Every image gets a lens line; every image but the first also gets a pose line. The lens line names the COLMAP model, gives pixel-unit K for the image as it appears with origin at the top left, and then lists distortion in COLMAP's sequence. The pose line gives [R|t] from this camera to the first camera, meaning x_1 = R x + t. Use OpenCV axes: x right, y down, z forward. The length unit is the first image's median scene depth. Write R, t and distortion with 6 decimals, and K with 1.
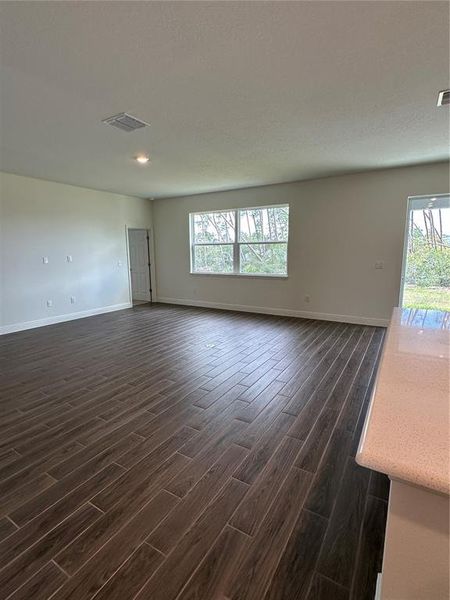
lens RADIAL K [[298.8, 0, 225.0], [0, 298.8, 300.0], [0, 0, 1]] dist [-0.001178, 0.001432]
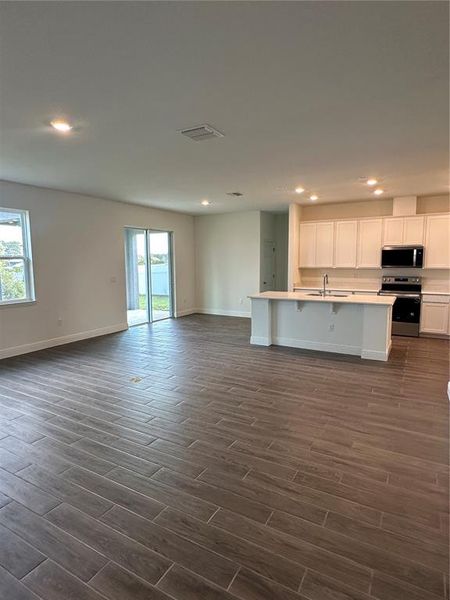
lens RADIAL K [[343.0, 0, 225.0], [0, 343.0, 300.0], [0, 0, 1]] dist [-0.002404, 0.000524]
pose [[-0.028012, -0.110156, 0.993519, -1.406523], [0.168893, 0.979098, 0.113319, -0.192030], [-0.985236, 0.170973, -0.008822, 1.000194]]
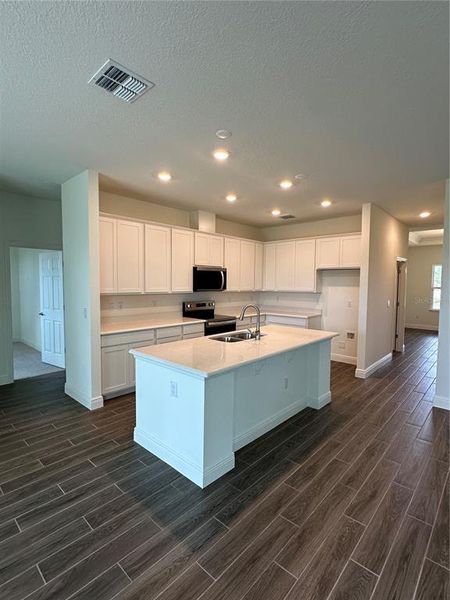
lens RADIAL K [[298.8, 0, 225.0], [0, 298.8, 300.0], [0, 0, 1]] dist [-0.001178, 0.001432]
pose [[-0.980190, -0.015589, 0.197443, 0.320121], [0.027977, 0.976003, 0.215953, -0.266007], [-0.196072, 0.217199, -0.956232, 1.426161]]
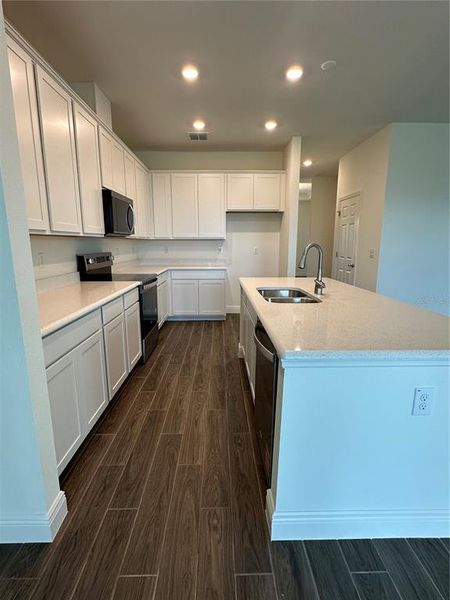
lens RADIAL K [[298.8, 0, 225.0], [0, 298.8, 300.0], [0, 0, 1]] dist [-0.001178, 0.001432]
pose [[-0.850106, 0.105311, -0.515974, 0.967242], [-0.083194, 0.940639, 0.329055, -0.120008], [0.519999, 0.322658, -0.790881, 0.918341]]
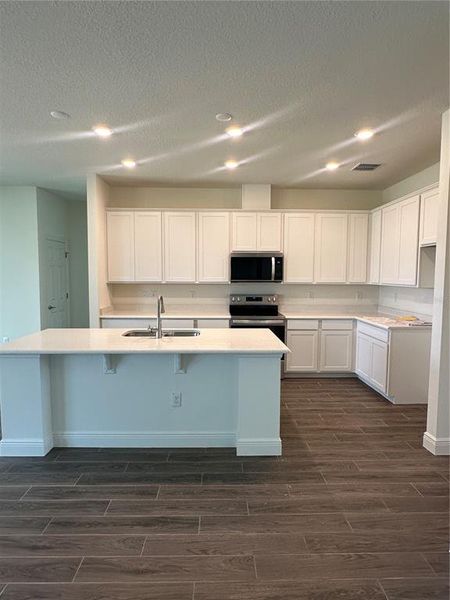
lens RADIAL K [[343.0, 0, 225.0], [0, 343.0, 300.0], [0, 0, 1]] dist [-0.002404, 0.000524]
pose [[-0.537190, -0.062469, 0.841145, -0.495389], [0.135052, 0.978017, 0.158884, -0.145092], [-0.832579, 0.198949, -0.516944, 0.779729]]
